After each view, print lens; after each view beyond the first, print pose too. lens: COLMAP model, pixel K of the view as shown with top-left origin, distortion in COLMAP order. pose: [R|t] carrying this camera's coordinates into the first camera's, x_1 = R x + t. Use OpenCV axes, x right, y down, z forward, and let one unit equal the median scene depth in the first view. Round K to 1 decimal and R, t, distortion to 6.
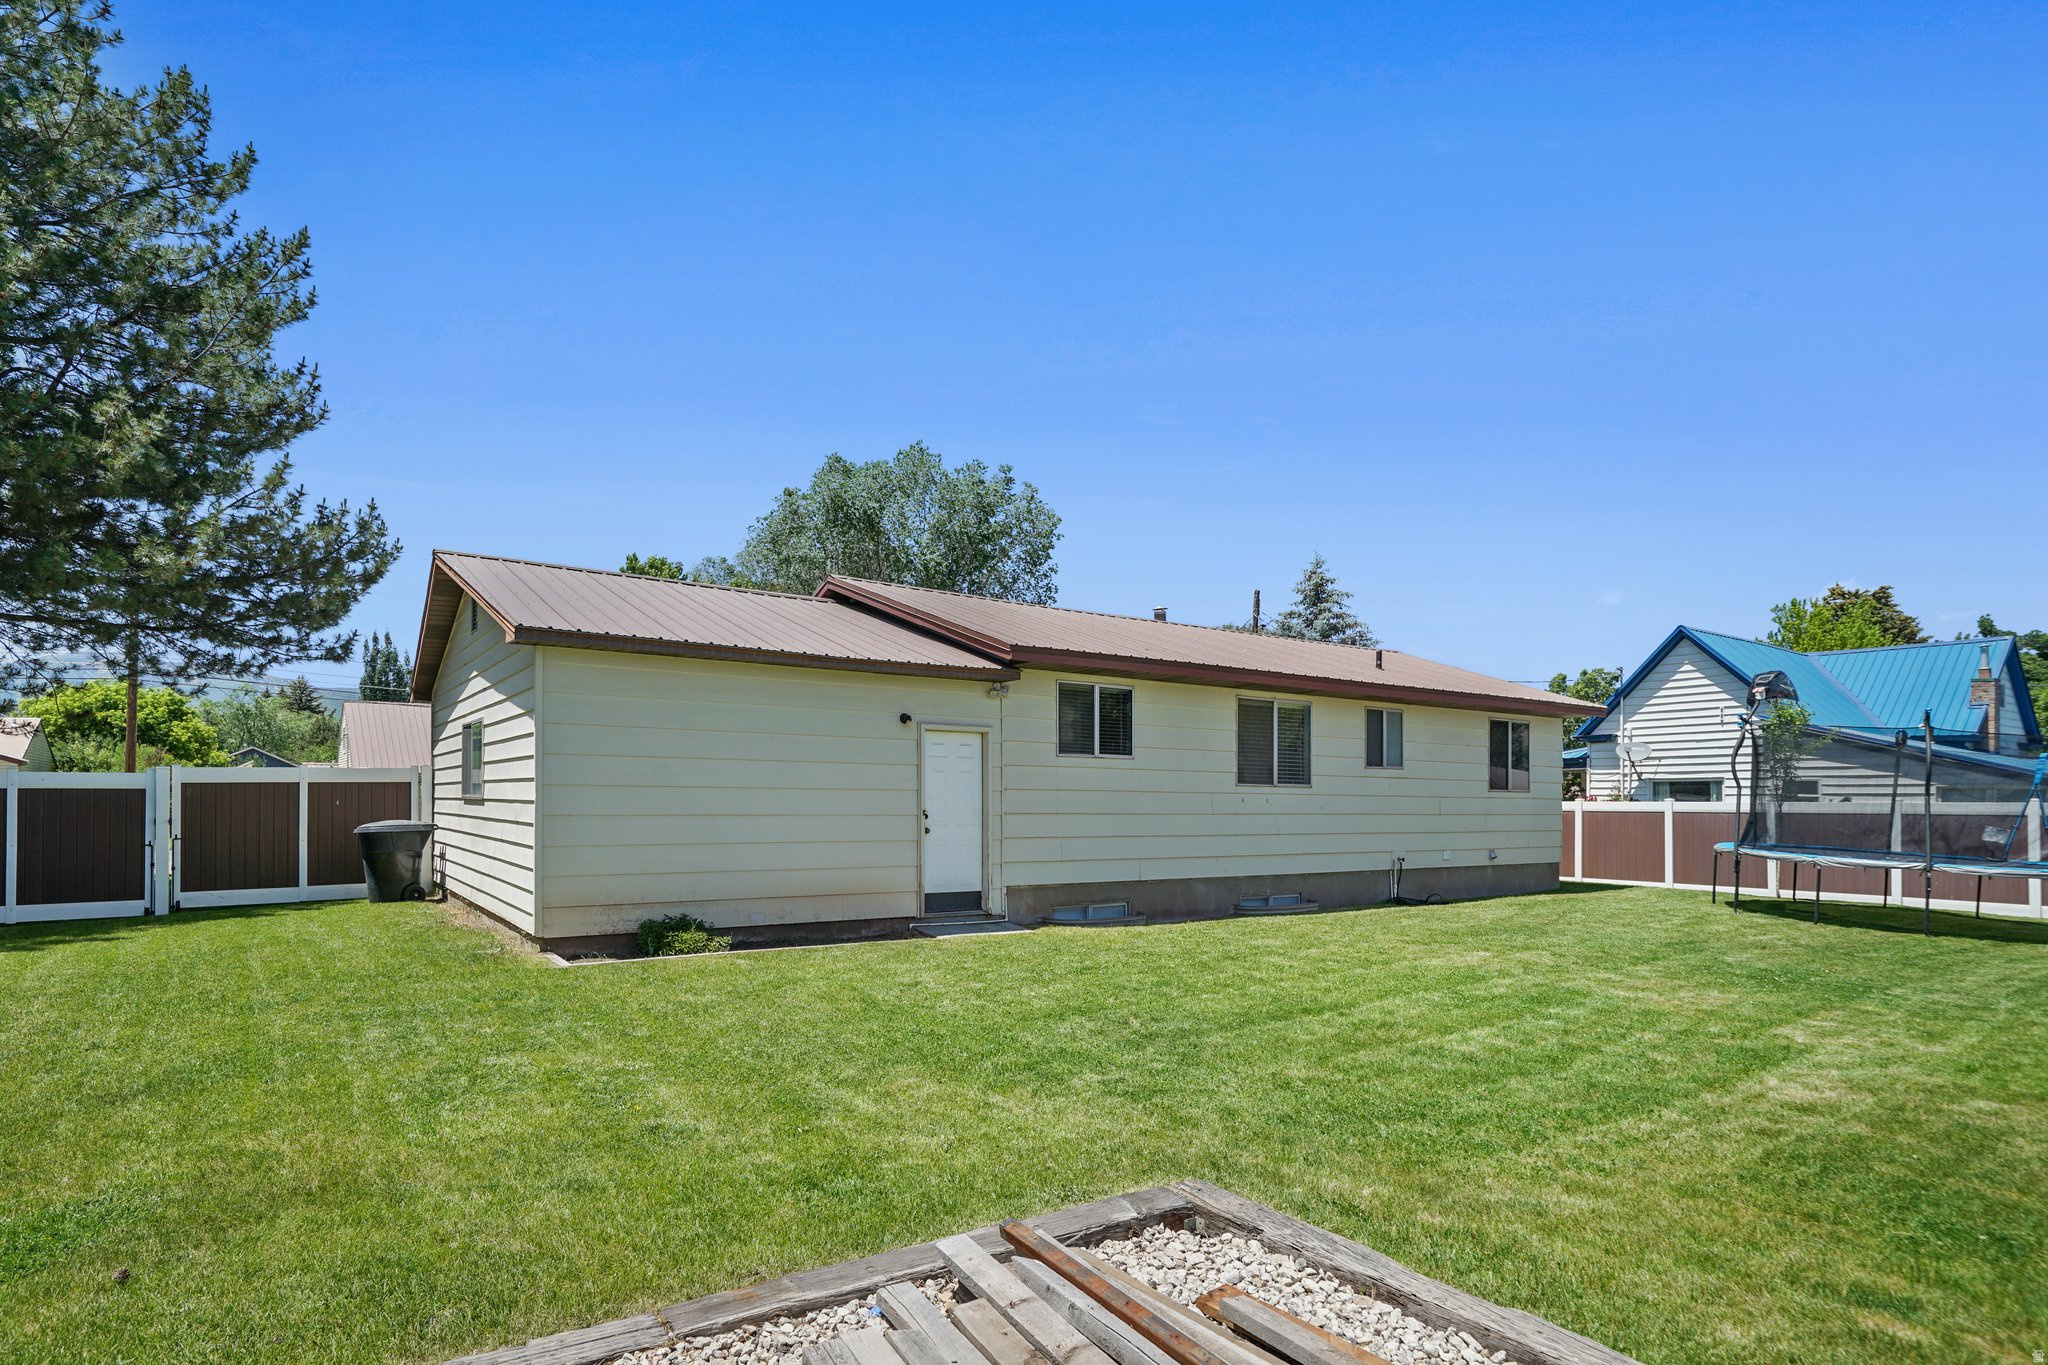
lens RADIAL K [[1112.5, 0, 1026.7], [0, 1112.5, 780.0], [0, 0, 1]] dist [-0.029223, 0.000095]
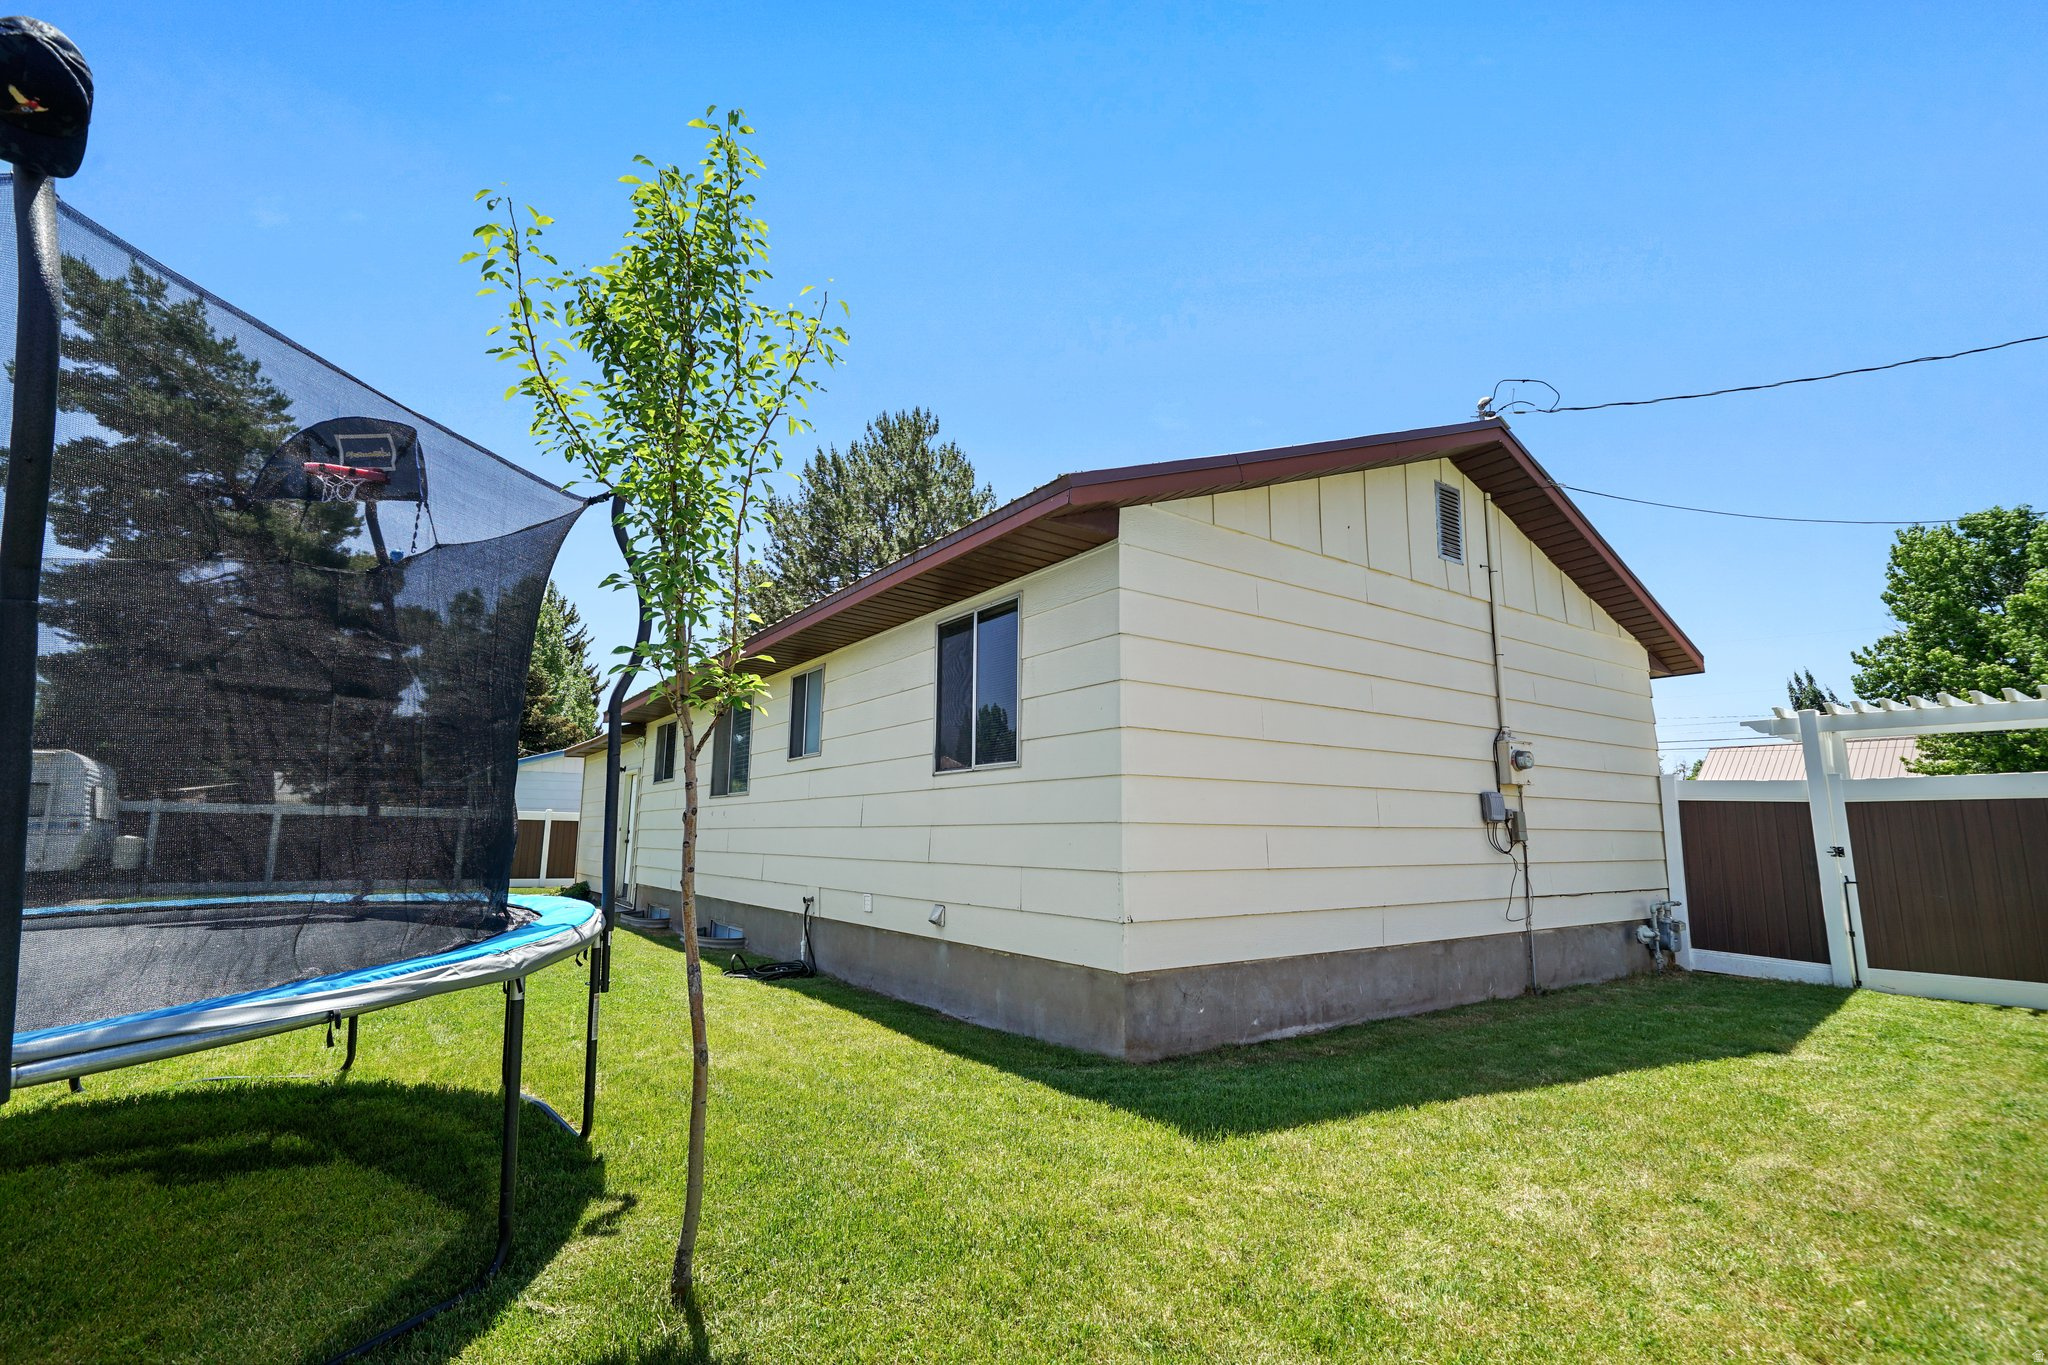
lens RADIAL K [[937.8, 0, 1024.0], [0, 937.8, 682.5], [0, 0, 1]] dist [-0.000486, -0.000260]
pose [[0.015046, -0.173060, -0.984796, 0.887492], [0.012577, 0.984863, -0.172879, 0.044714], [0.999808, -0.009784, 0.016994, 1.126339]]
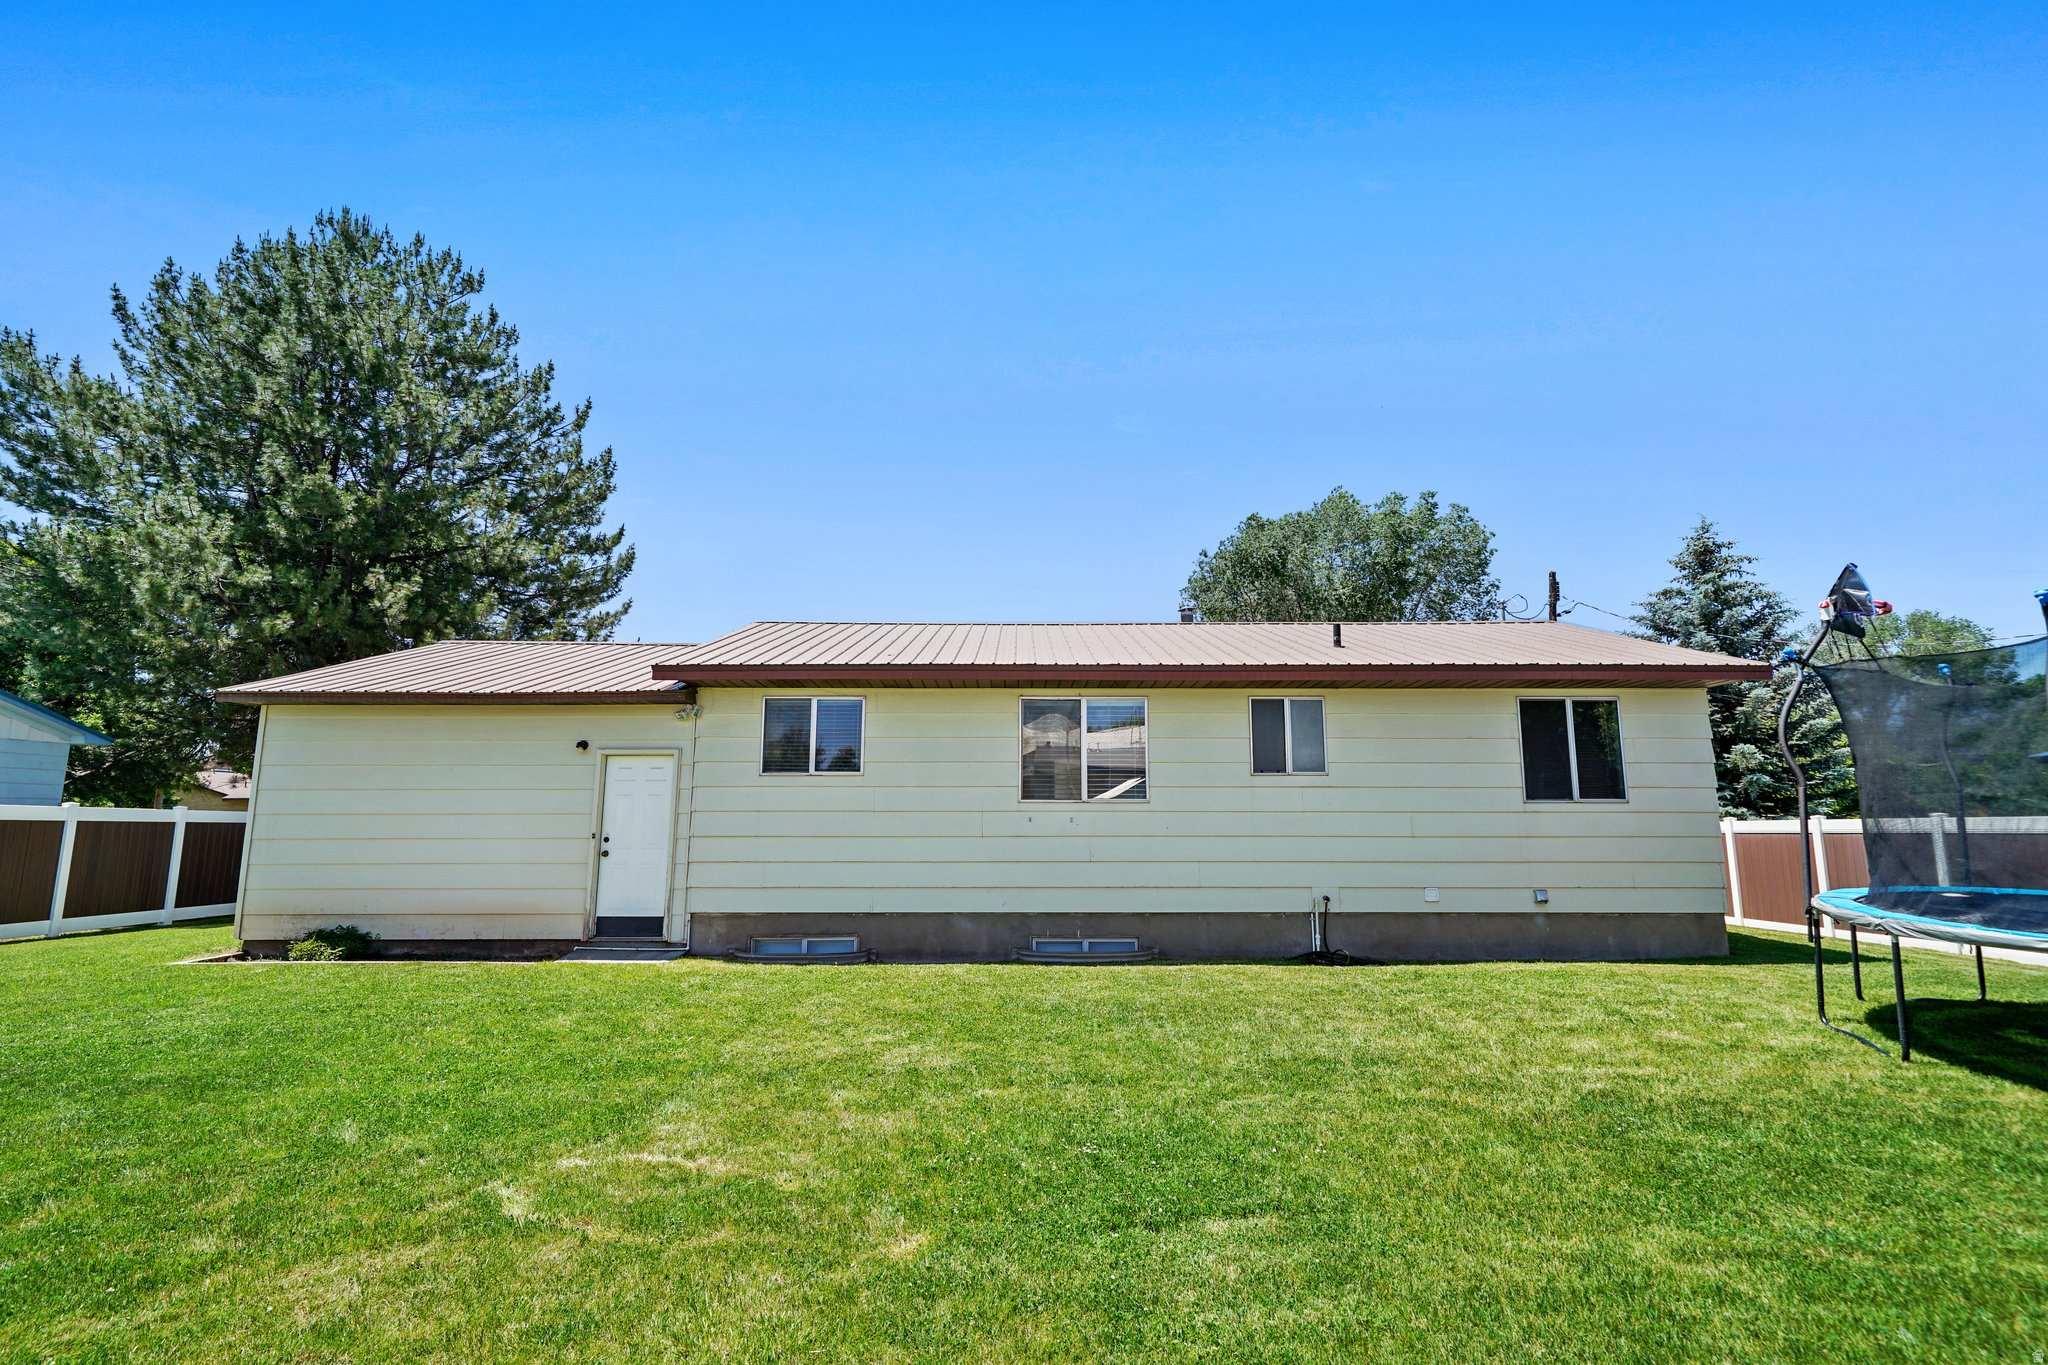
lens RADIAL K [[937.8, 0, 1024.0], [0, 937.8, 682.5], [0, 0, 1]] dist [-0.000486, -0.000260]
pose [[0.821574, -0.094728, -0.562177, 0.541956], [0.019215, 0.990140, -0.138760, 0.012470], [0.569778, 0.103200, 0.815293, 0.373505]]
